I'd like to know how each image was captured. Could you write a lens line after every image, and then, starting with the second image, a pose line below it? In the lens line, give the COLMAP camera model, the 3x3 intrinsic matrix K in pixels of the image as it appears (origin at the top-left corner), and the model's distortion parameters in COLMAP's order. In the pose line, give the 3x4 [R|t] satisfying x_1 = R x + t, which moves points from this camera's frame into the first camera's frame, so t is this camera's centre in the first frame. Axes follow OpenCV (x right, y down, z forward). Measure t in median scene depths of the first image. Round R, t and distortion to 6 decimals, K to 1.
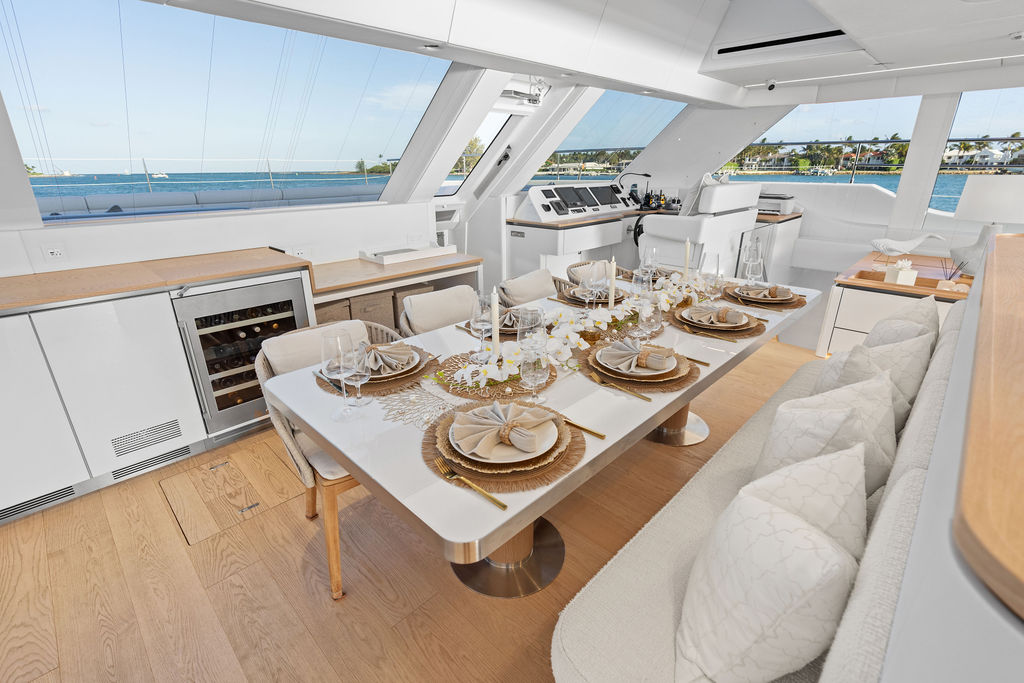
lens RADIAL K [[465.3, 0, 512.0], [0, 465.3, 341.5], [0, 0, 1]] dist [-0.008814, 0.000611]
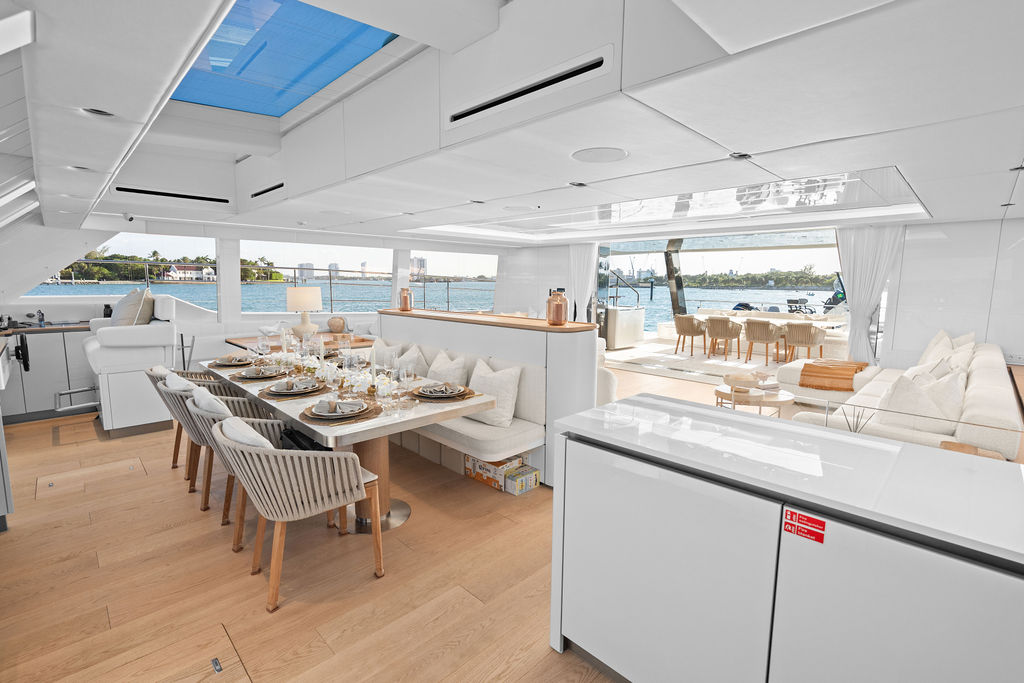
lens RADIAL K [[463.4, 0, 514.6], [0, 463.4, 333.1], [0, 0, 1]] dist [-0.003606, 0.000858]
pose [[0.009710, -0.105233, 0.994400, -0.837017], [0.342185, 0.934759, 0.095580, -0.065225], [-0.939582, 0.339341, 0.045086, 0.150428]]
